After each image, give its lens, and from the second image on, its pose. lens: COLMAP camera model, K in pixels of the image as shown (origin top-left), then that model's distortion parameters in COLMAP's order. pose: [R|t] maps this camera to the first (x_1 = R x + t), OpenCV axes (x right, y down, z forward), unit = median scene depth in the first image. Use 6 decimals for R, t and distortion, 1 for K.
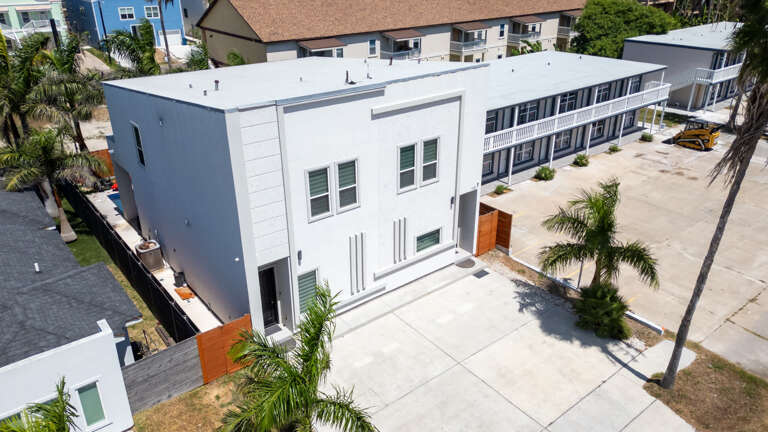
lens RADIAL K [[564.2, 0, 386.6], [0, 564.2, 213.5], [0, 0, 1]] dist [0.088305, -0.101396]
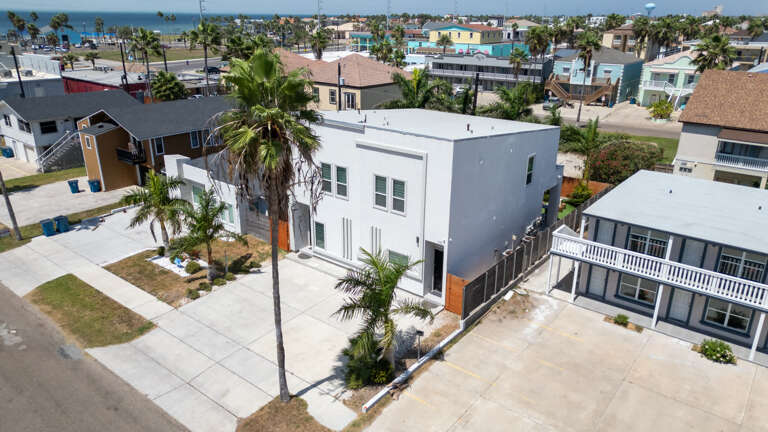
lens RADIAL K [[535.8, 0, 385.8], [0, 535.8, 215.2], [0, 0, 1]] dist [0.081333, -0.079419]
pose [[0.216649, 0.343922, -0.913664, 1.154961], [-0.417480, 0.878638, 0.231744, -0.313567], [0.882481, 0.331230, 0.333936, 0.549345]]
